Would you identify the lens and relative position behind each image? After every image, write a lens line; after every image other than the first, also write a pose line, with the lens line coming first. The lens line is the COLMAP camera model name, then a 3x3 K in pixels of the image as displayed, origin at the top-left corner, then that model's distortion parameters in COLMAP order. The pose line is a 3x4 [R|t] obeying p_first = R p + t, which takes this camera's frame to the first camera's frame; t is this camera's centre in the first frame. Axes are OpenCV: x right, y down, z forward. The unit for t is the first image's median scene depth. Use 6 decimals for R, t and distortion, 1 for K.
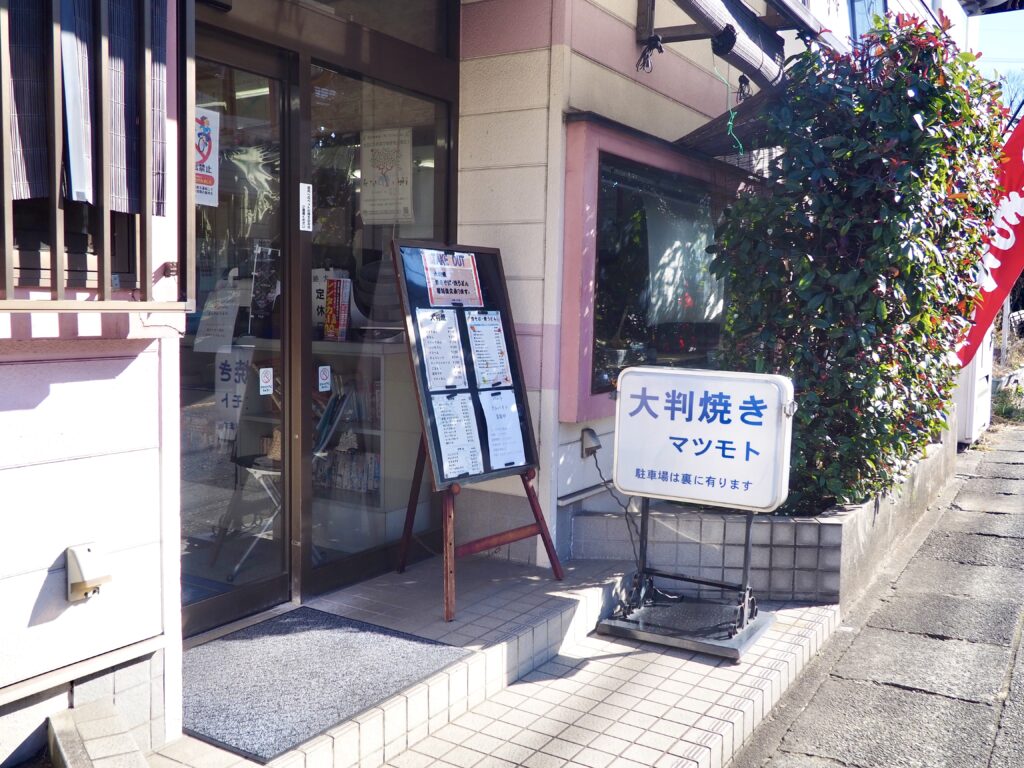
lens RADIAL K [[945.9, 0, 509.2], [0, 945.9, 383.0], [0, 0, 1]] dist [0.005131, 0.000000]
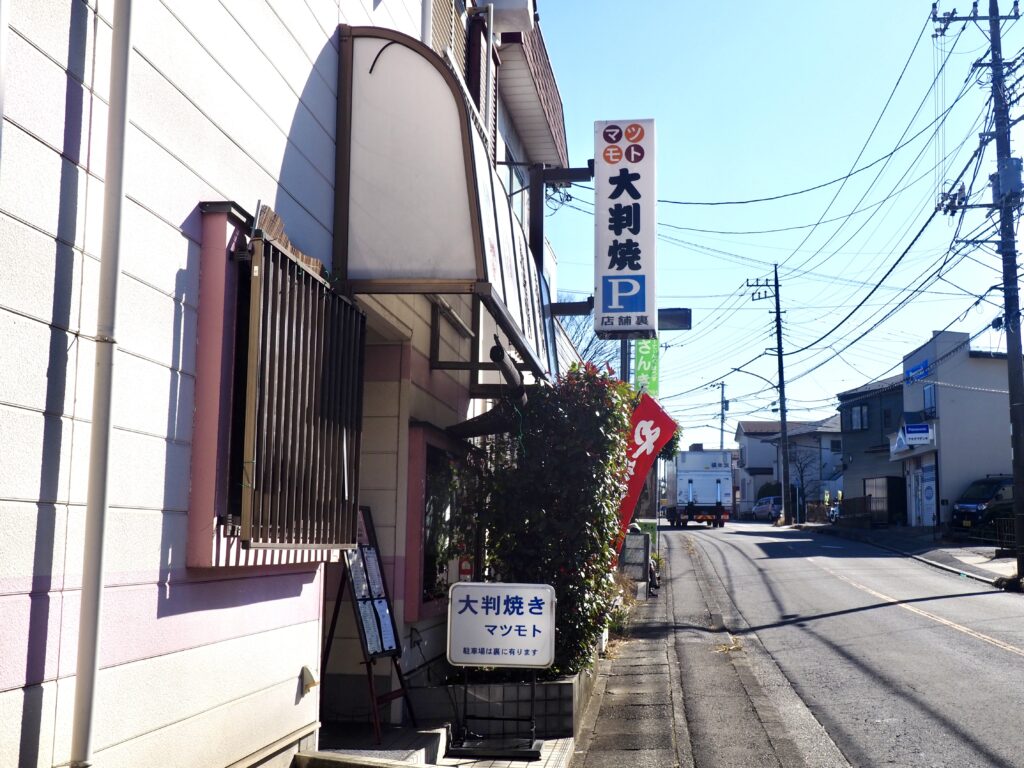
lens RADIAL K [[1187.4, 0, 512.4], [0, 1187.4, 383.7], [0, 0, 1]] dist [-0.004170, 0.000000]
pose [[0.905218, 0.047741, 0.422257, -0.655955], [0.042175, 0.978670, -0.201062, 0.062318], [-0.422849, 0.199814, 0.883896, -0.876309]]
